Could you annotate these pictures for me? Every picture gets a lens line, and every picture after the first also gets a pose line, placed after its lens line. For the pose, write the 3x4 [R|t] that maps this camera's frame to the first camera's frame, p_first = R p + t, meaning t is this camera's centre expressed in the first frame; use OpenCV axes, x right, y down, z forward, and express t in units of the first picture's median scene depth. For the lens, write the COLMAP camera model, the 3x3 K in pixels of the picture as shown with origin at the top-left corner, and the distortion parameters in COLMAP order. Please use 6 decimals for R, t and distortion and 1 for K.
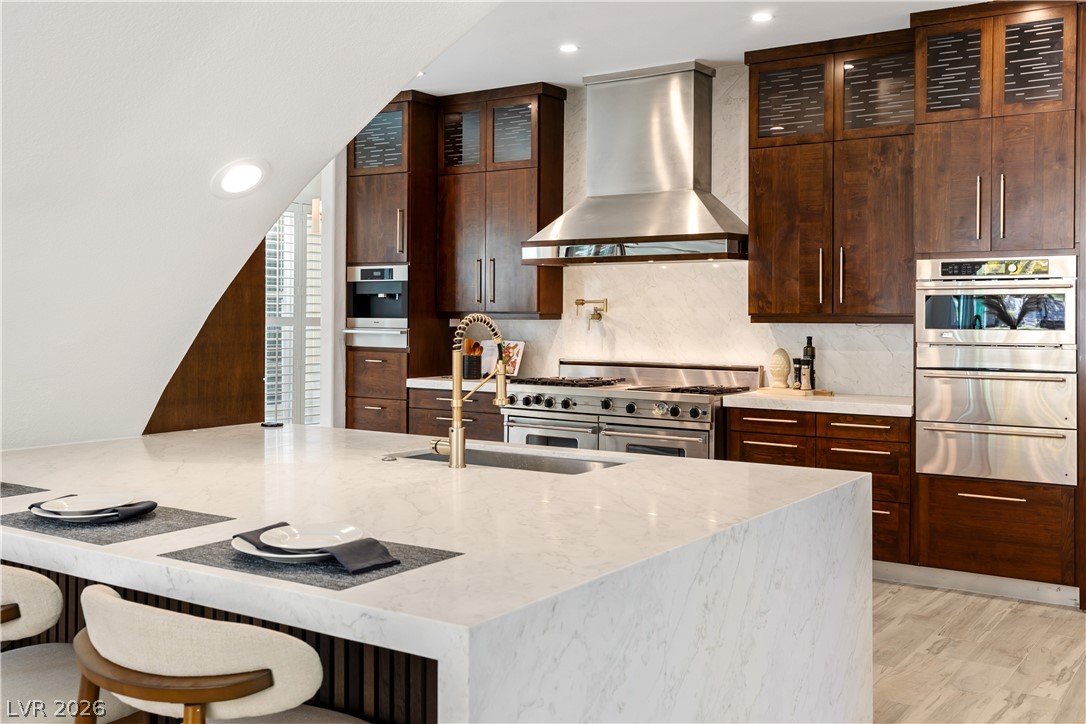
lens RADIAL K [[1102.5, 0, 542.3], [0, 1102.5, 356.8], [0, 0, 1]] dist [-0.000460, 0.000000]
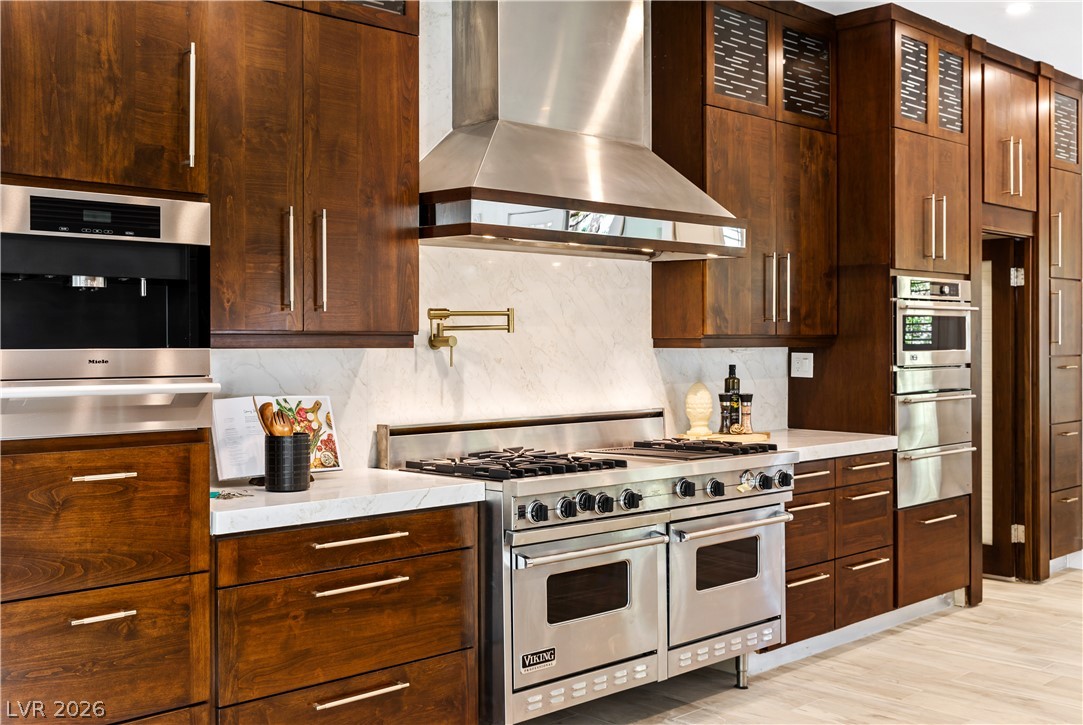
lens RADIAL K [[1133.1, 0, 541.3], [0, 1133.1, 365.4], [0, 0, 1]] dist [-0.009576, 0.000000]
pose [[0.195863, -0.023798, 0.980343, -0.522713], [0.042860, 0.998958, 0.015687, -0.033572], [-0.979694, 0.038945, 0.196679, 0.907677]]
